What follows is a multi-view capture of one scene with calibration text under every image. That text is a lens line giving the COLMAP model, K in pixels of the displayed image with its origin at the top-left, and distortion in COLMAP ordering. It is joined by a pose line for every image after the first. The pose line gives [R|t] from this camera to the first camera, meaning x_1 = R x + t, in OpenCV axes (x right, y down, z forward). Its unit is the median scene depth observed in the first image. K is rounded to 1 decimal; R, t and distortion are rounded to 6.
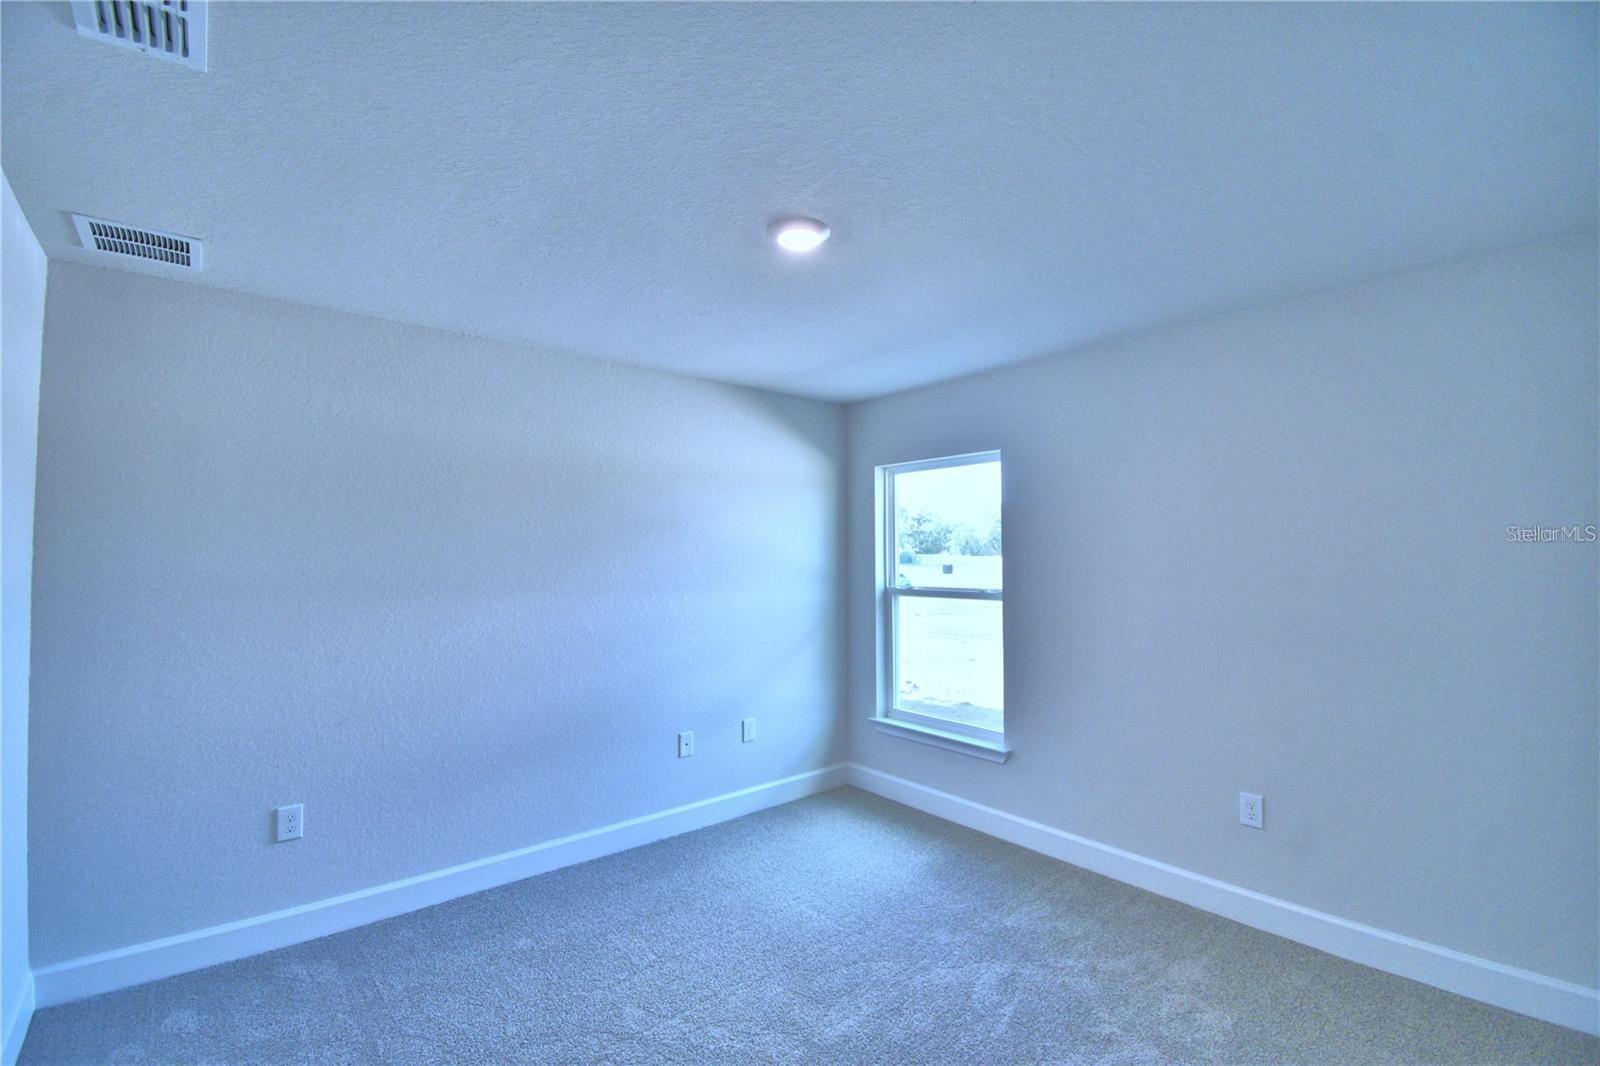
lens RADIAL K [[682.0, 0, 759.2], [0, 682.0, 534.8], [0, 0, 1]] dist [0.001545, -0.009721]
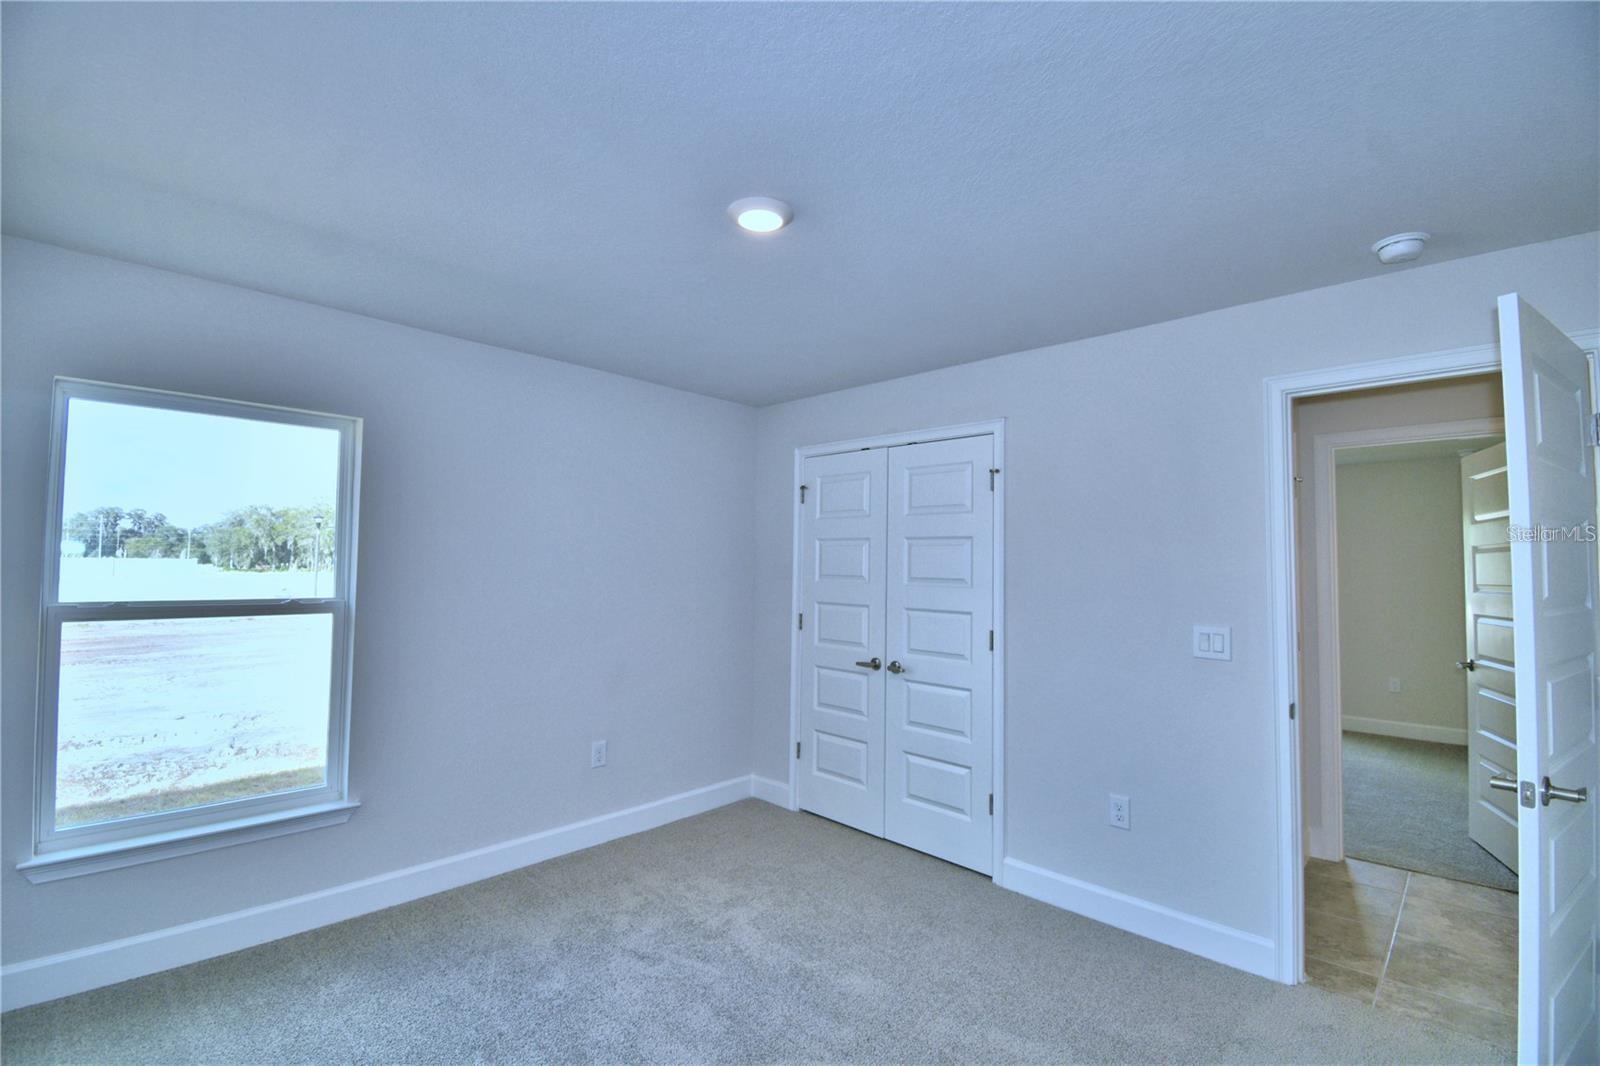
lens RADIAL K [[703.4, 0, 816.8], [0, 703.4, 528.1], [0, 0, 1]] dist [-0.098398, 0.022682]
pose [[-0.142950, 0.047843, 0.988573, -0.430674], [-0.037617, 0.997847, -0.053731, 0.017350], [-0.989015, -0.044868, -0.140842, 0.522173]]
